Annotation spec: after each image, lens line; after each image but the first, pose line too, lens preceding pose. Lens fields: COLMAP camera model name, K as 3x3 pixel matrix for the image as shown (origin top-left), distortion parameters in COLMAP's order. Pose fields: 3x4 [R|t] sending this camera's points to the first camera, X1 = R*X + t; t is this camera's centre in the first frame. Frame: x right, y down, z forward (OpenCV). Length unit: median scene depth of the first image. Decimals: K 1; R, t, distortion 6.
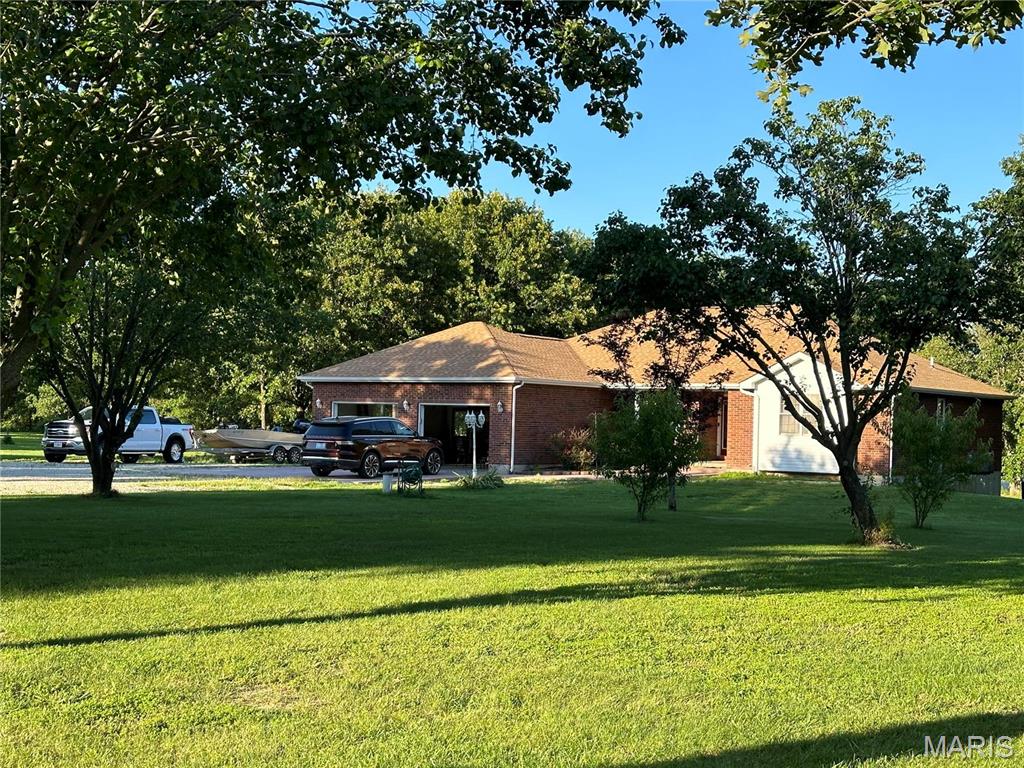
lens RADIAL K [[1541.4, 0, 511.8], [0, 1541.4, 389.2], [0, 0, 1]] dist [0.175751, 0.000000]
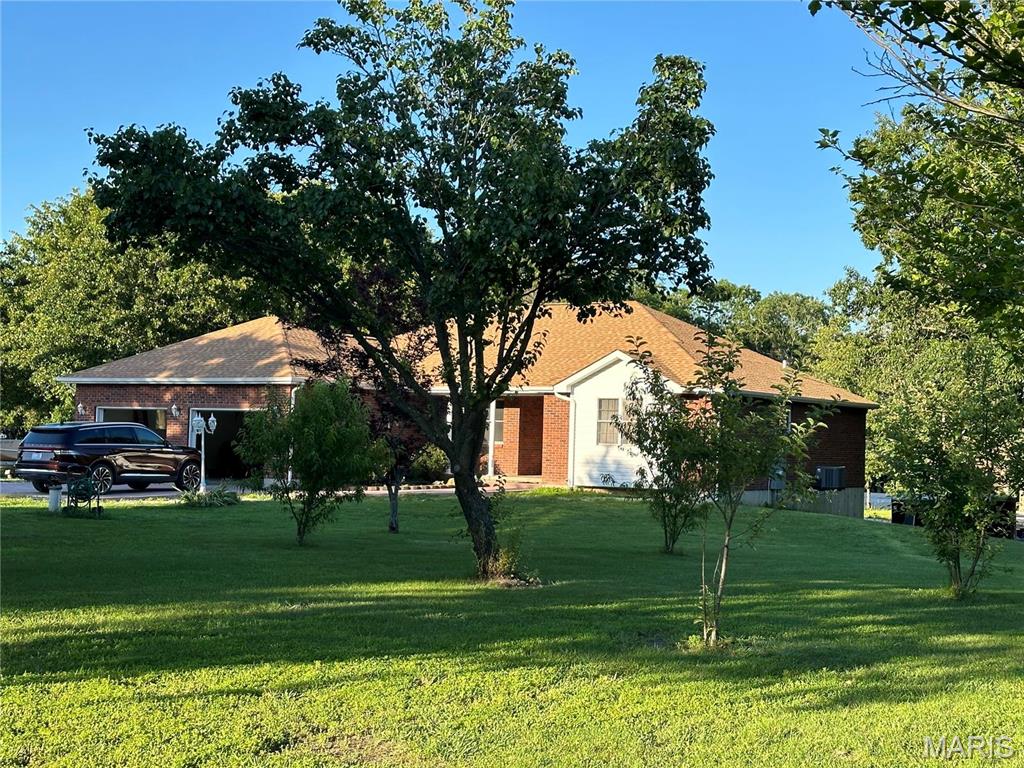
lens RADIAL K [[1541.4, 0, 513.4], [0, 1541.4, 379.2], [0, 0, 1]] dist [0.175751, 0.000000]
pose [[0.999706, 0.004248, 0.023888, 0.103393], [-0.003795, 0.999813, -0.018957, 0.009035], [-0.023964, 0.018861, 0.999535, 0.127141]]
